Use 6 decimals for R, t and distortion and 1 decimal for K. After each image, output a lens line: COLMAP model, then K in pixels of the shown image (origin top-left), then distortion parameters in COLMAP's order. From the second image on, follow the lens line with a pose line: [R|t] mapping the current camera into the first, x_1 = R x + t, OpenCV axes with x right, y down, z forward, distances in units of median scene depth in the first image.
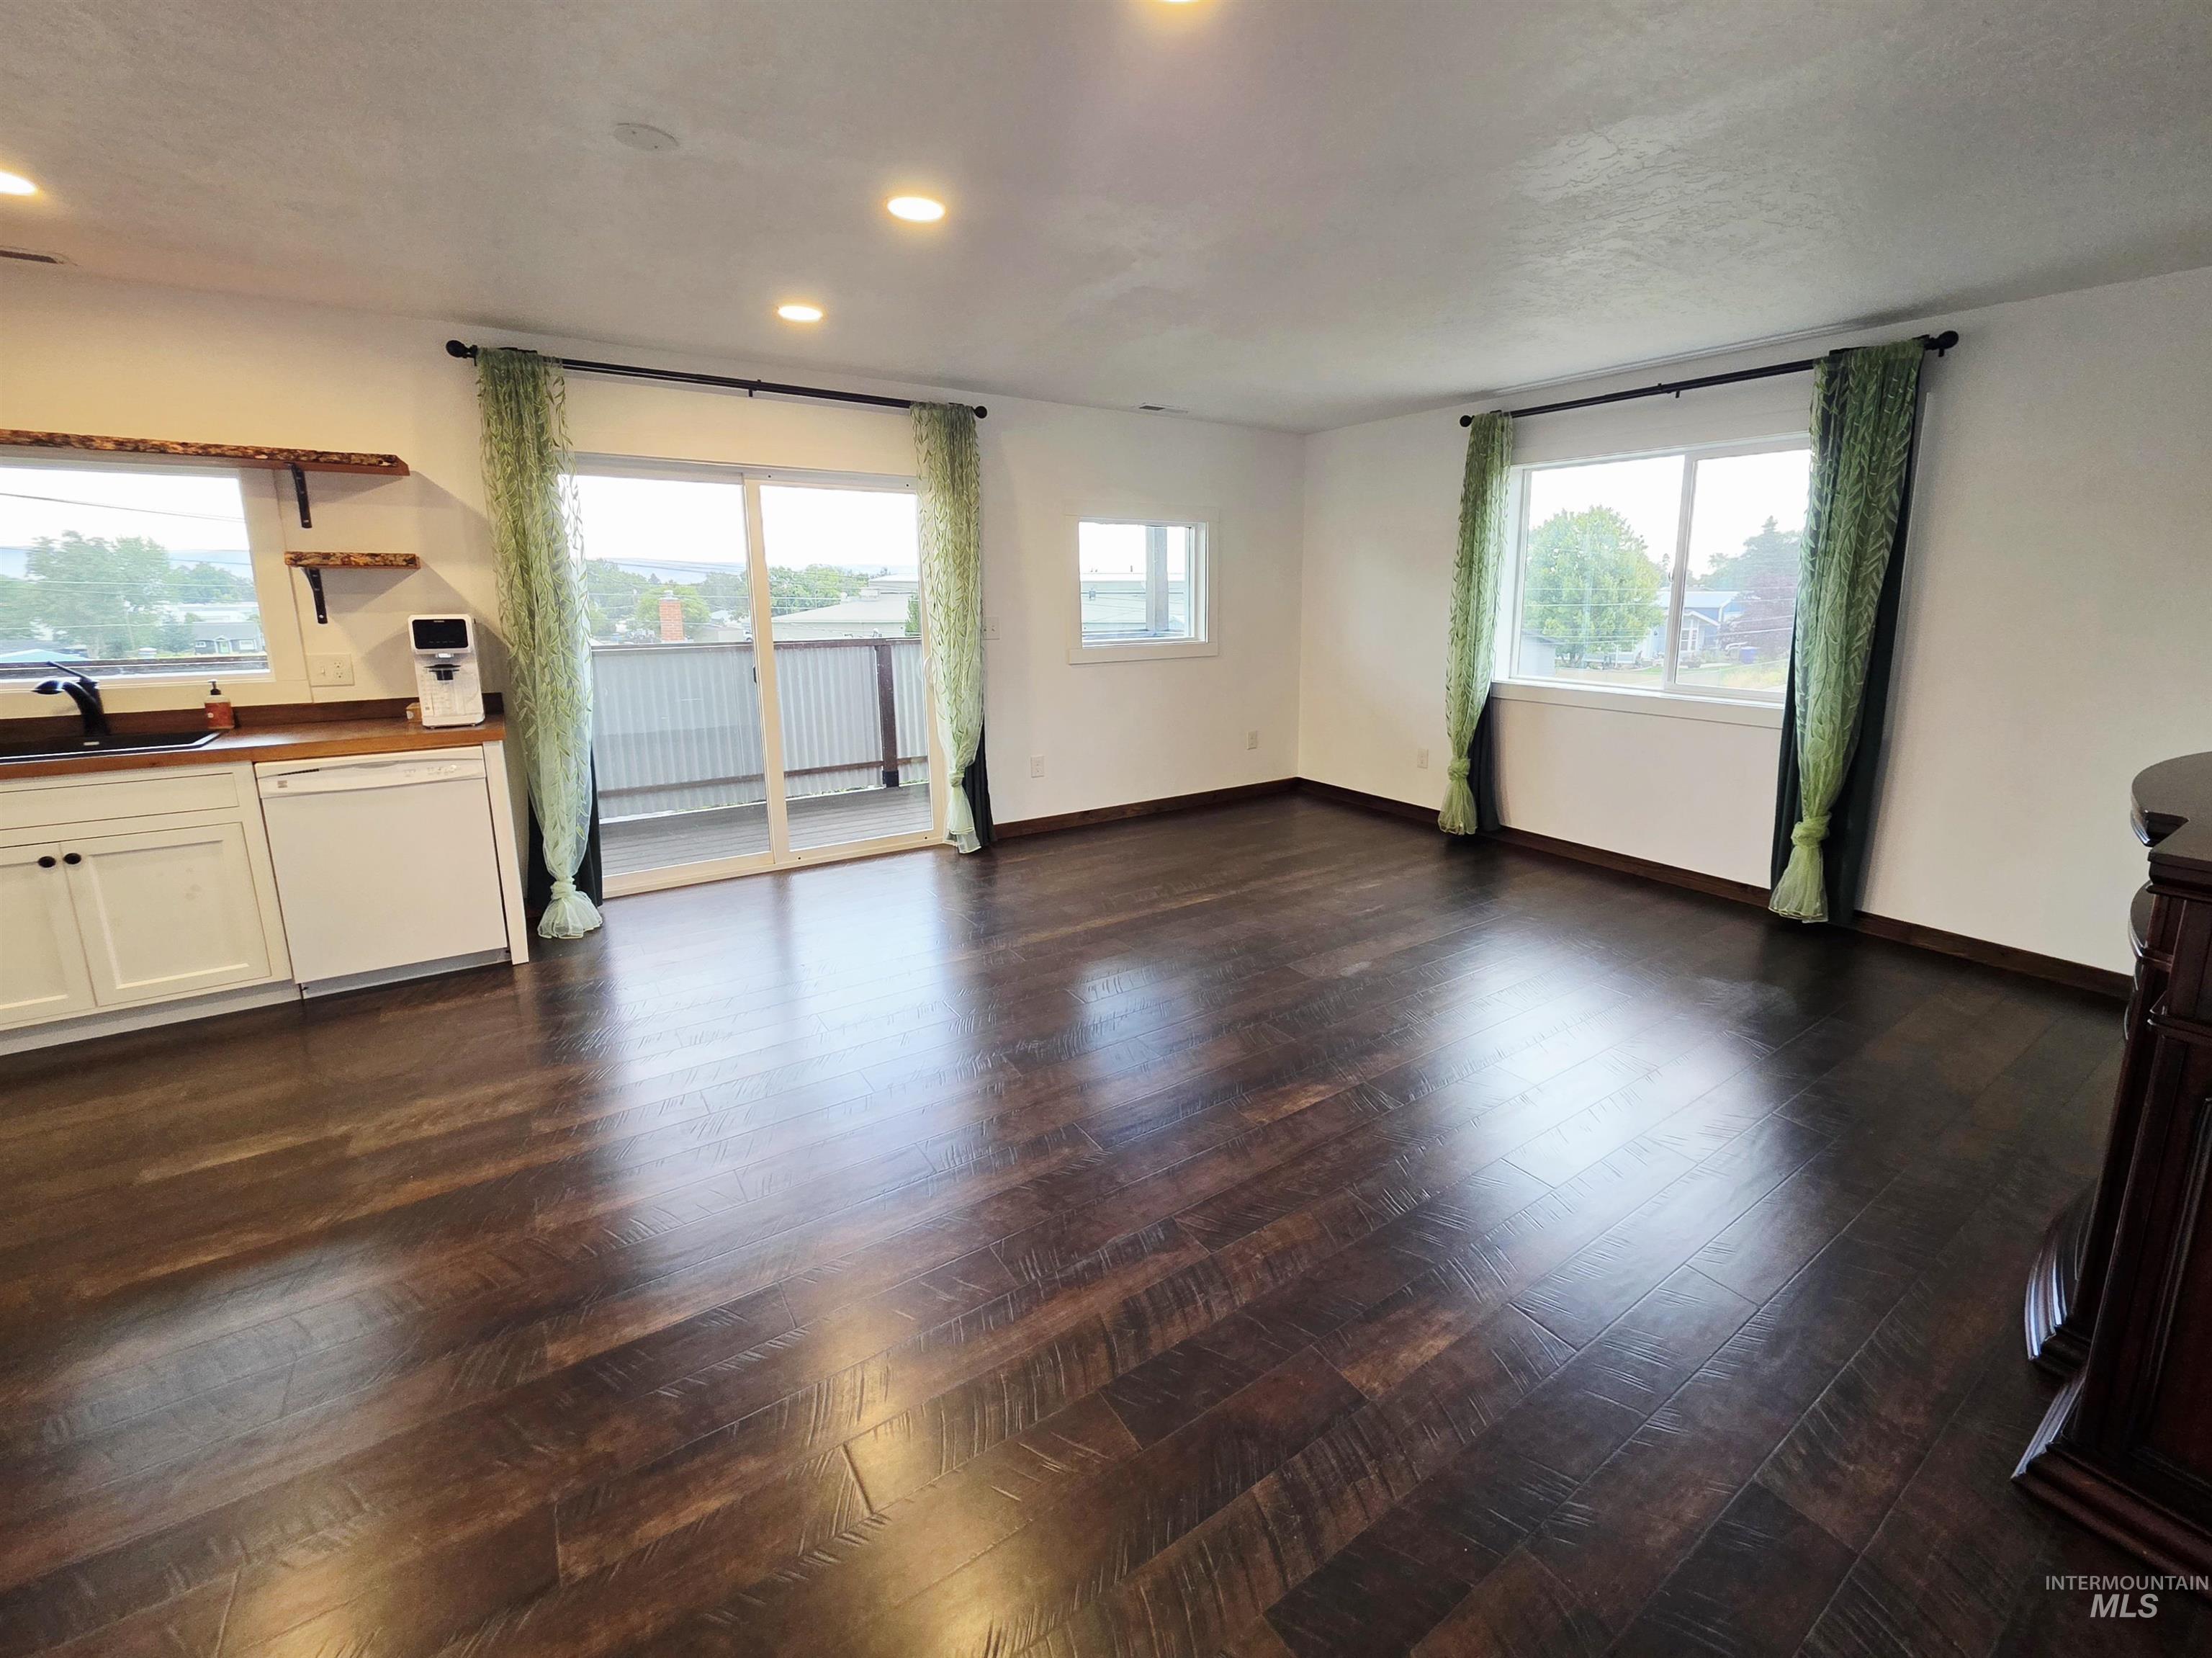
lens RADIAL K [[957.5, 0, 1182.1], [0, 957.5, 762.7], [0, 0, 1]] dist [0.005501, -0.002394]
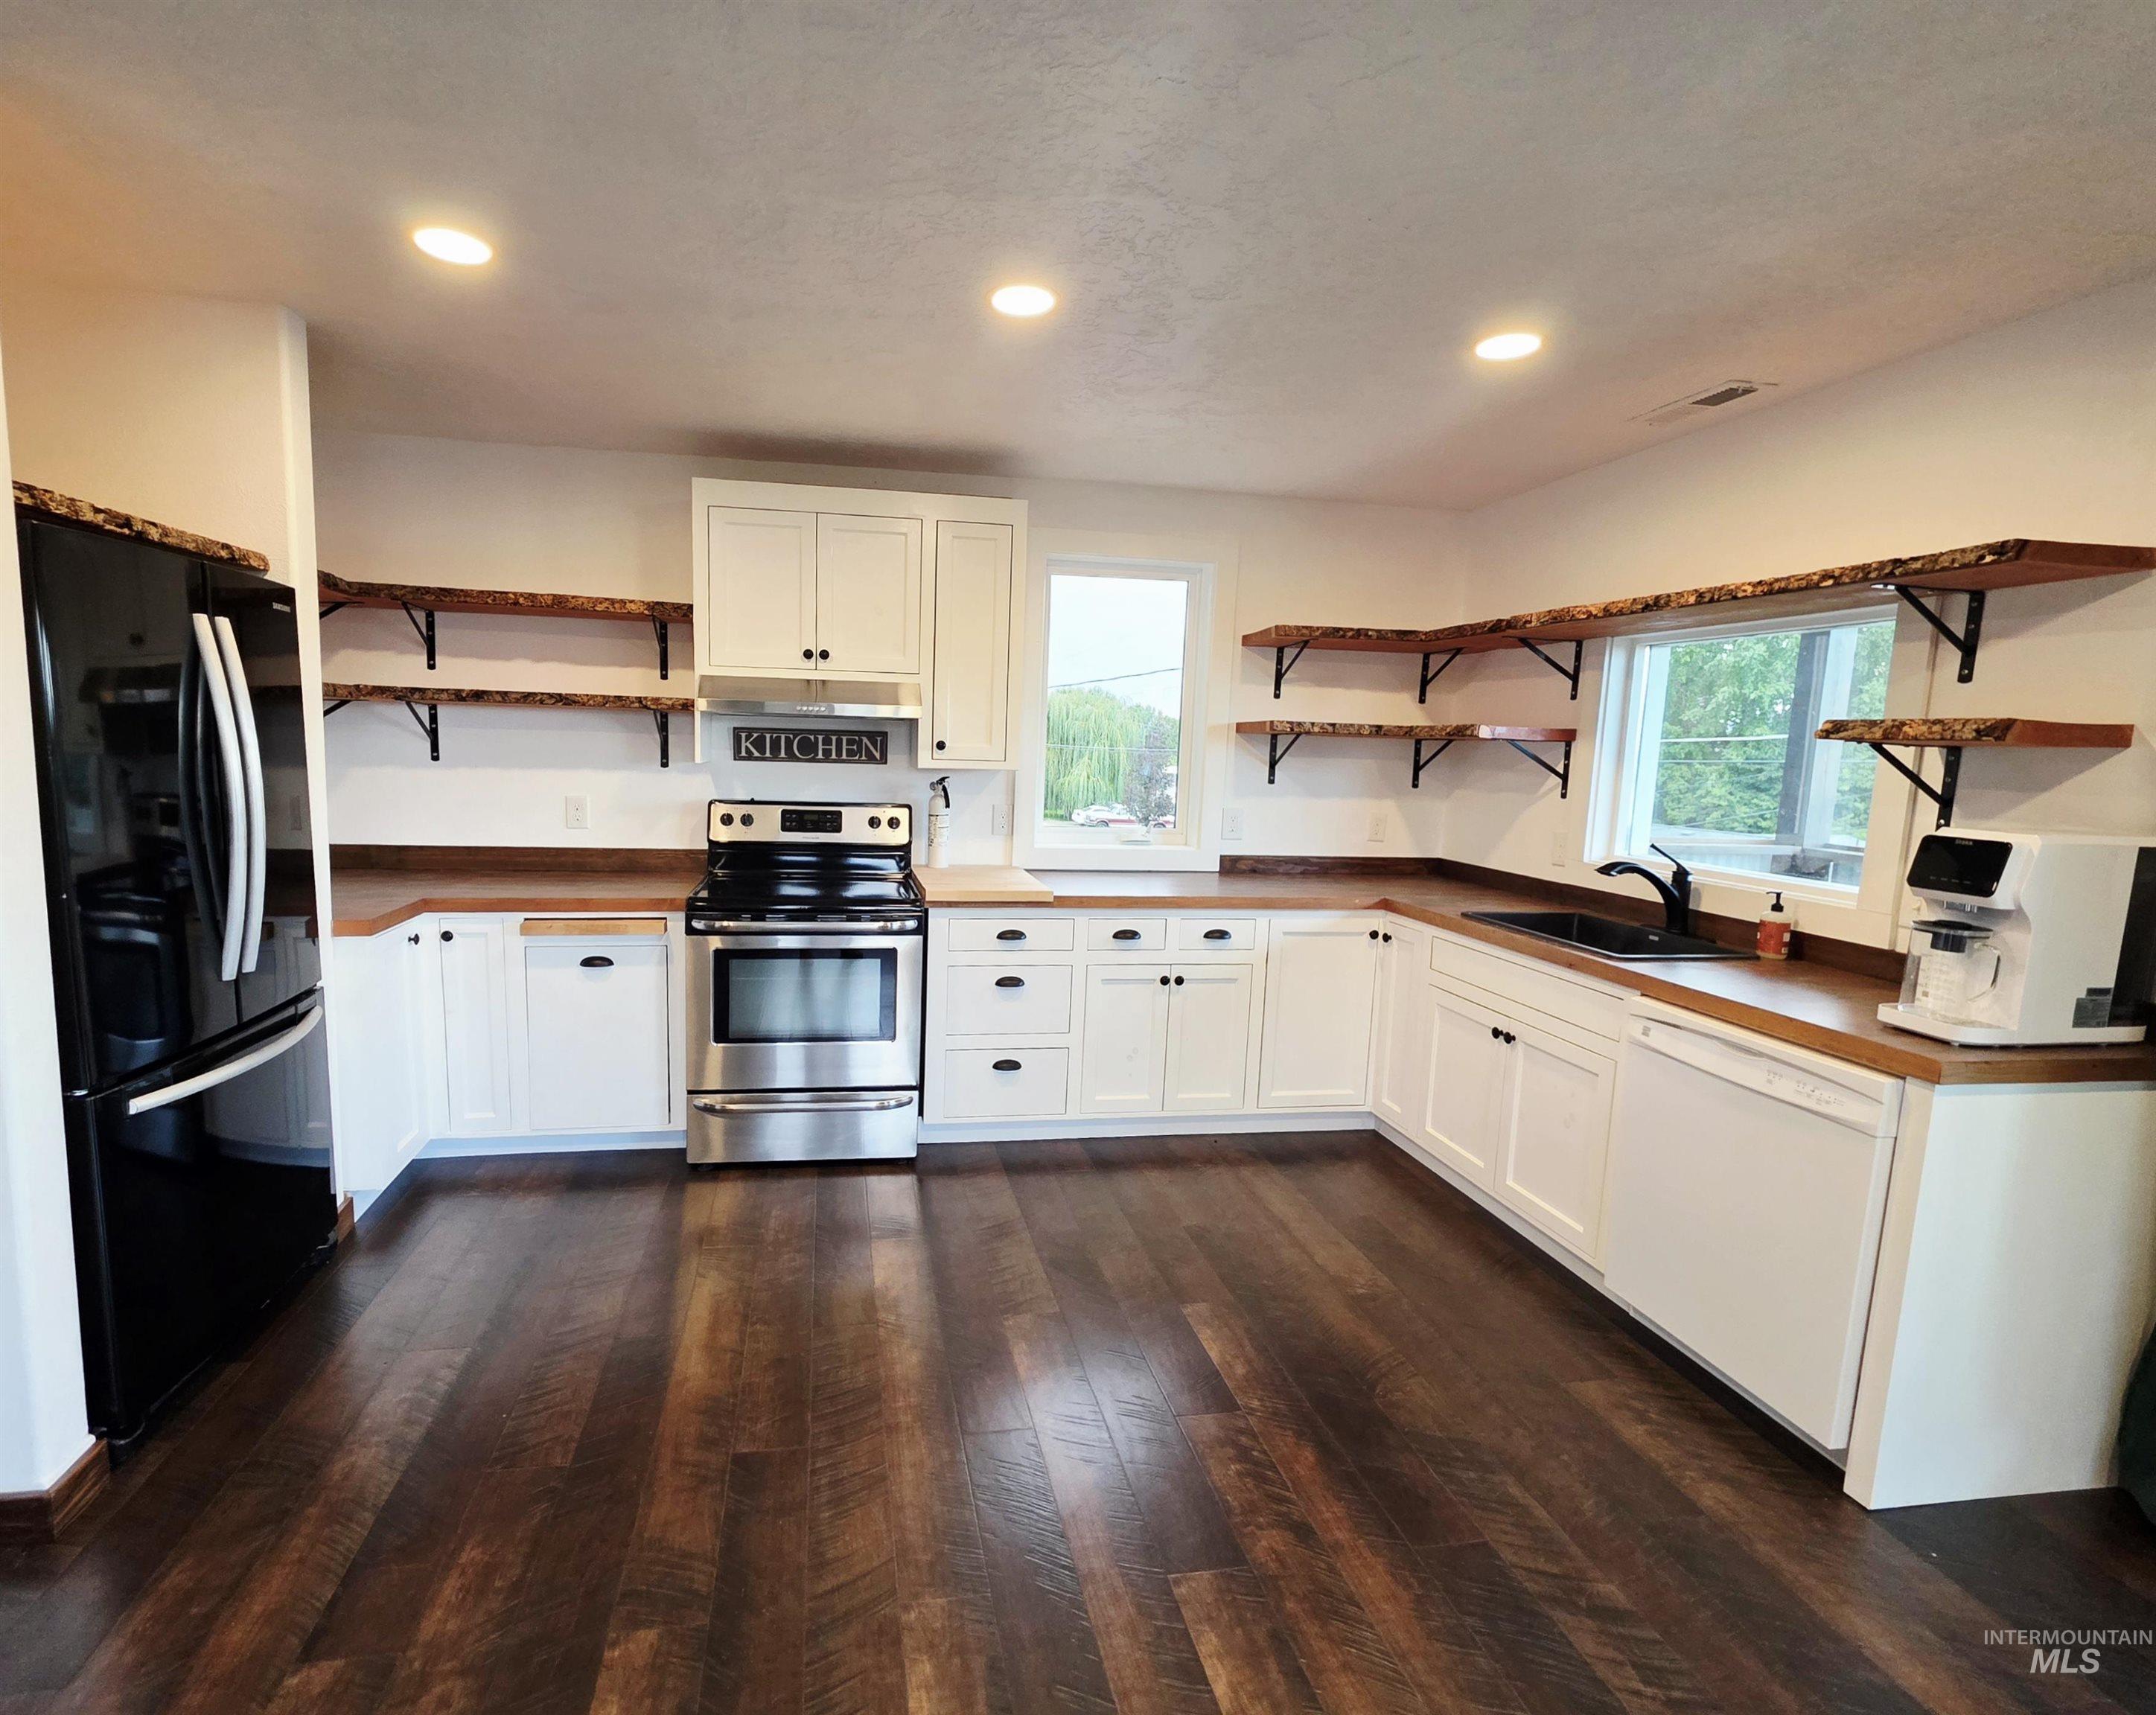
lens RADIAL K [[980.6, 0, 980.6], [0, 980.6, 857.7], [0, 0, 1]] dist [0.003339, 0.000158]
pose [[-0.451336, 0.097729, -0.886986, -0.043247], [-0.190113, 0.960634, 0.202581, -0.139066], [0.871868, 0.260060, -0.414989, 0.717961]]
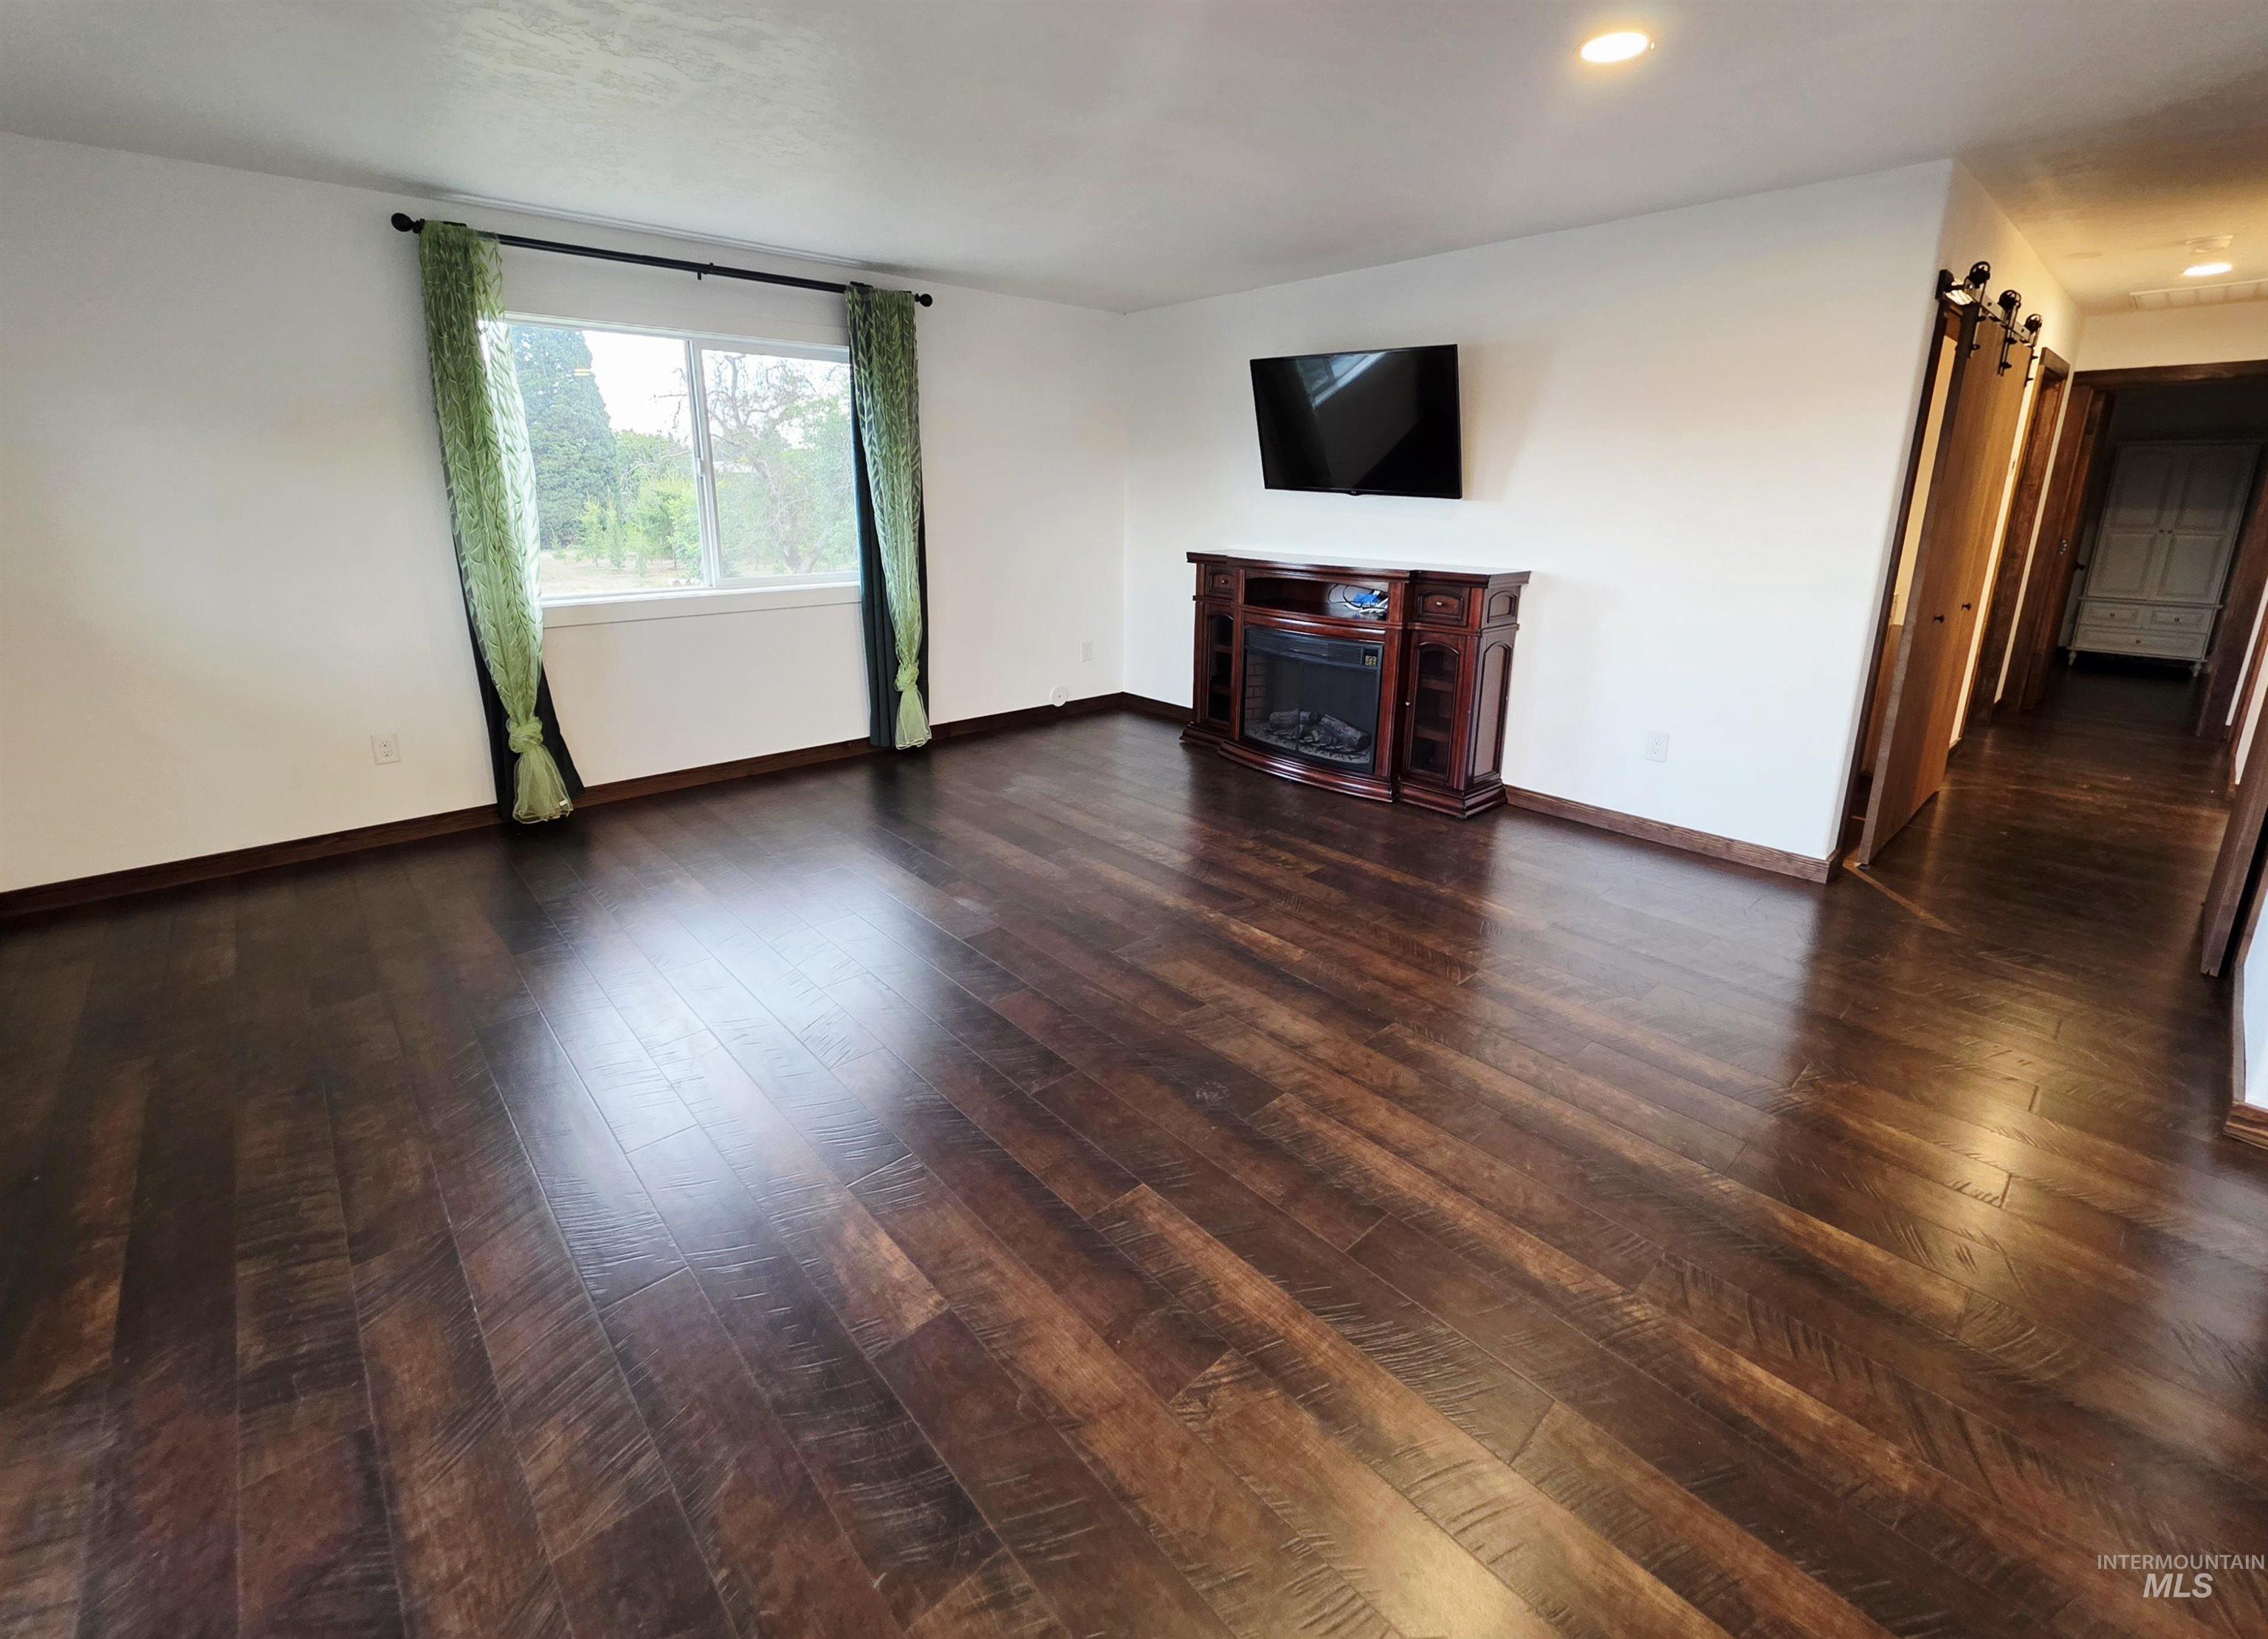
lens RADIAL K [[950.5, 0, 1140.3], [0, 950.5, 732.8], [0, 0, 1]] dist [-0.032960, -0.000191]
pose [[-0.125560, -0.244487, 0.961489, -0.649093], [0.168656, 0.949791, 0.263537, -0.145770], [-0.977645, 0.195251, -0.078021, 0.867811]]
